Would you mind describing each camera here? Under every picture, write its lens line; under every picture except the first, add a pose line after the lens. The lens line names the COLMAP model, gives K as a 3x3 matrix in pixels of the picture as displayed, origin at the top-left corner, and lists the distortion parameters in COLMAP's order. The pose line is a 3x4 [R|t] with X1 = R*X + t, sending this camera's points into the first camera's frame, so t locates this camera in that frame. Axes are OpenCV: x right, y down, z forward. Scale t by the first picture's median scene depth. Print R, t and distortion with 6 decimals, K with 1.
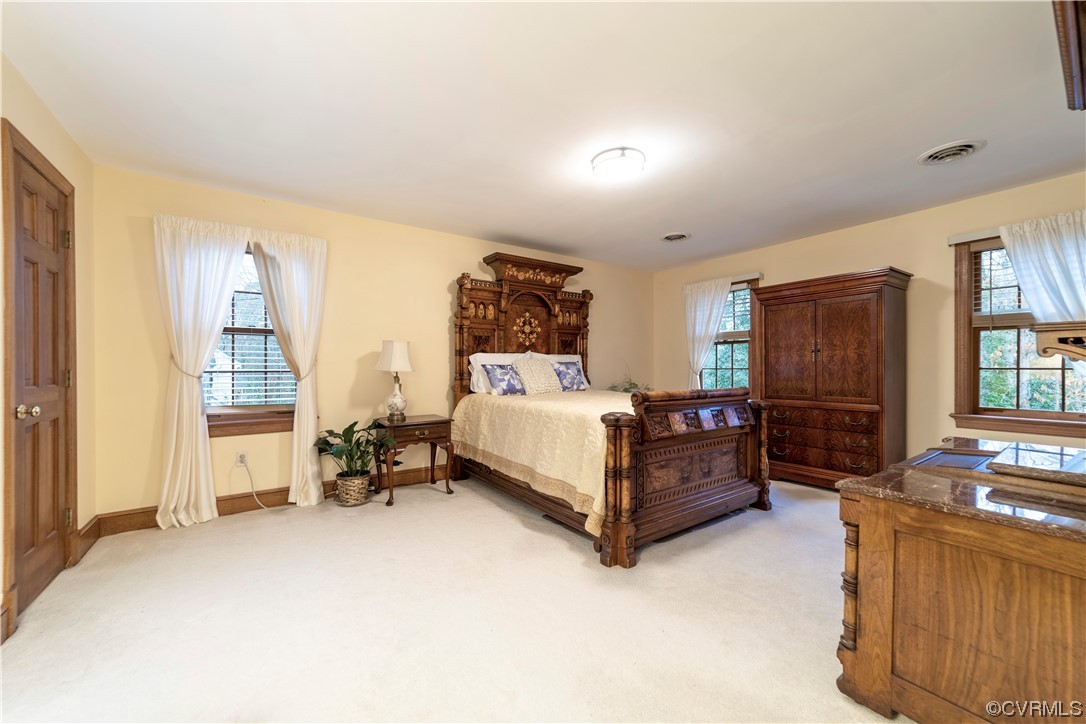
lens RADIAL K [[416.9, 0, 543.8], [0, 416.9, 365.1], [0, 0, 1]] dist [-0.002139, -0.000251]
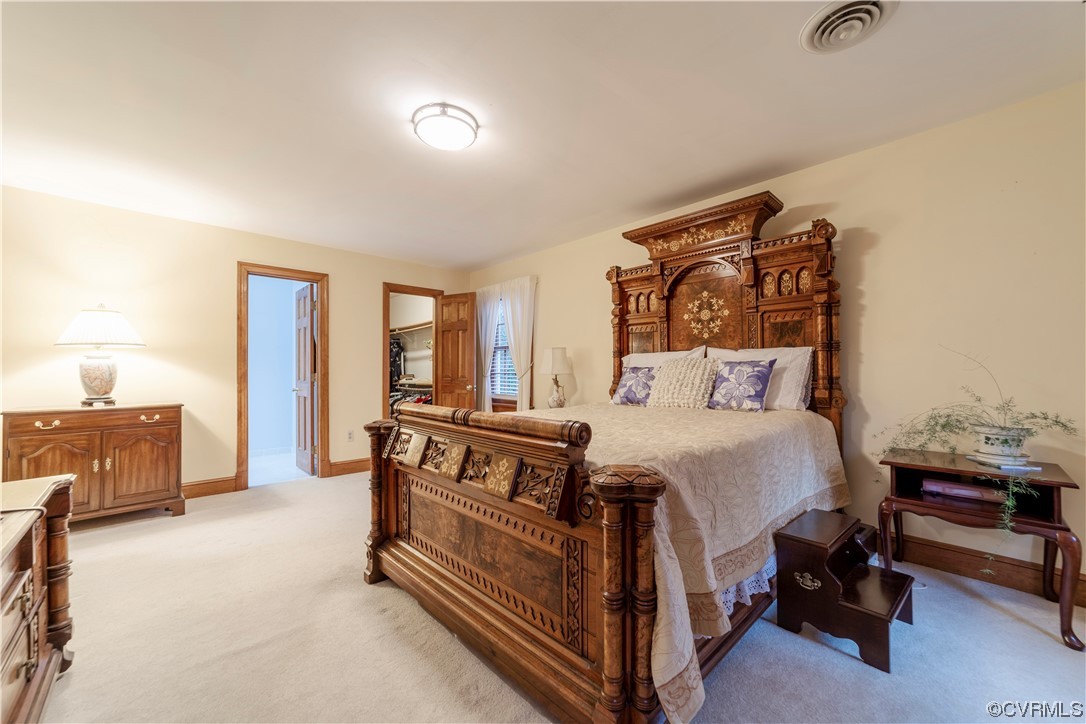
lens RADIAL K [[416.9, 0, 543.5], [0, 416.9, 362.8], [0, 0, 1]] dist [-0.002139, -0.000251]
pose [[0.154914, -0.010400, -0.987873, 0.610965], [0.022174, 0.999729, -0.007047, -0.007779], [0.987679, -0.020813, 0.155102, 0.629934]]
